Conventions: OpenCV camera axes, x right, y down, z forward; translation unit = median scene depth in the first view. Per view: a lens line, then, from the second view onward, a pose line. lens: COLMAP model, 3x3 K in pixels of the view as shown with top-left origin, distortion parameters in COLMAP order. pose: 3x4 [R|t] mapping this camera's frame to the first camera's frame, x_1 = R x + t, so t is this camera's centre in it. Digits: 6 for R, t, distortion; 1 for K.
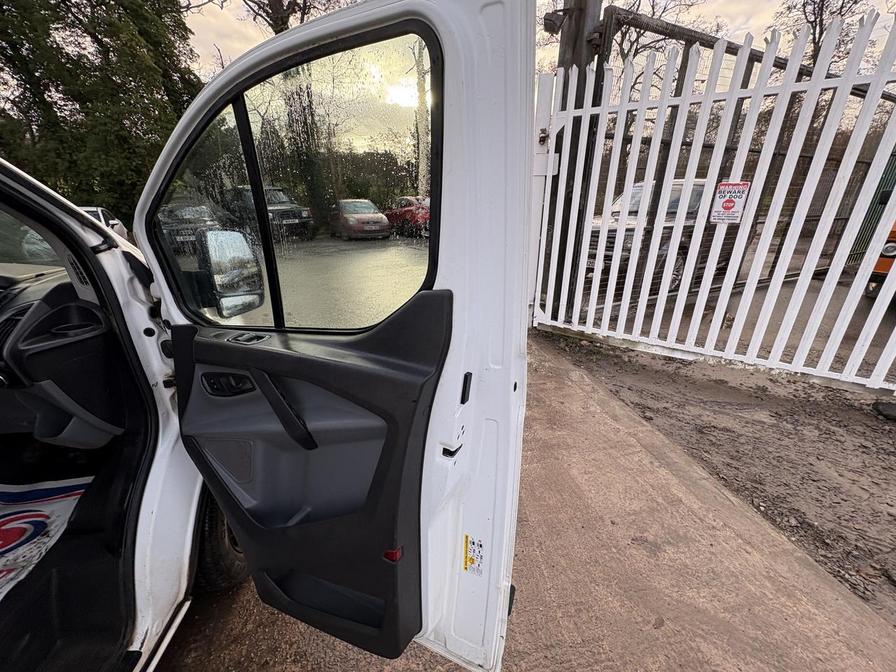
lens RADIAL K [[356.4, 0, 450.3], [0, 356.4, 335.8], [0, 0, 1]] dist [0.000441, -0.000084]
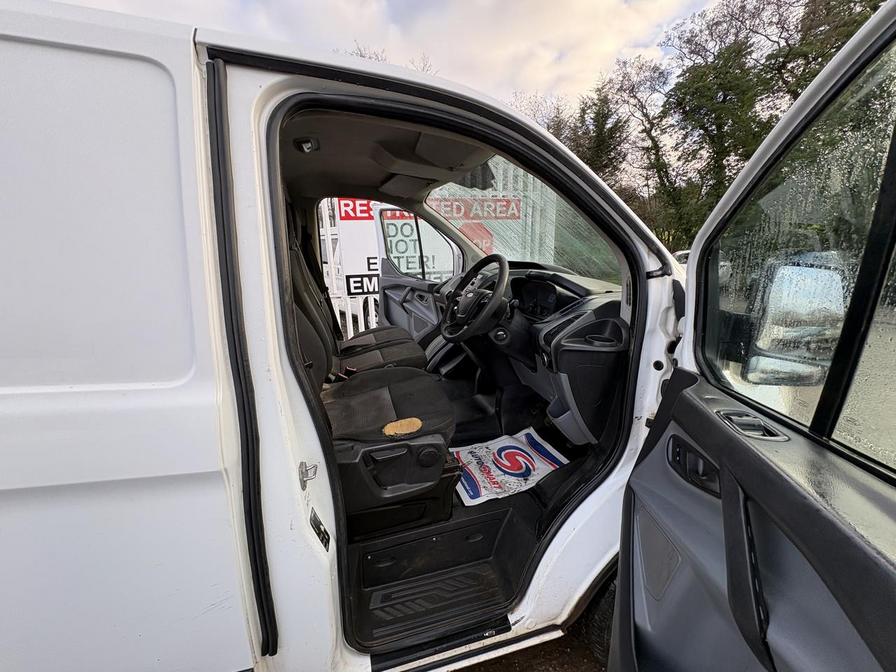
lens RADIAL K [[356.4, 0, 450.3], [0, 356.4, 335.8], [0, 0, 1]] dist [0.000441, -0.000084]
pose [[0.177479, 0.249416, -0.951994, -0.080960], [-0.355898, 0.918146, 0.174199, -0.054098], [0.917517, 0.307897, 0.251718, 0.264318]]
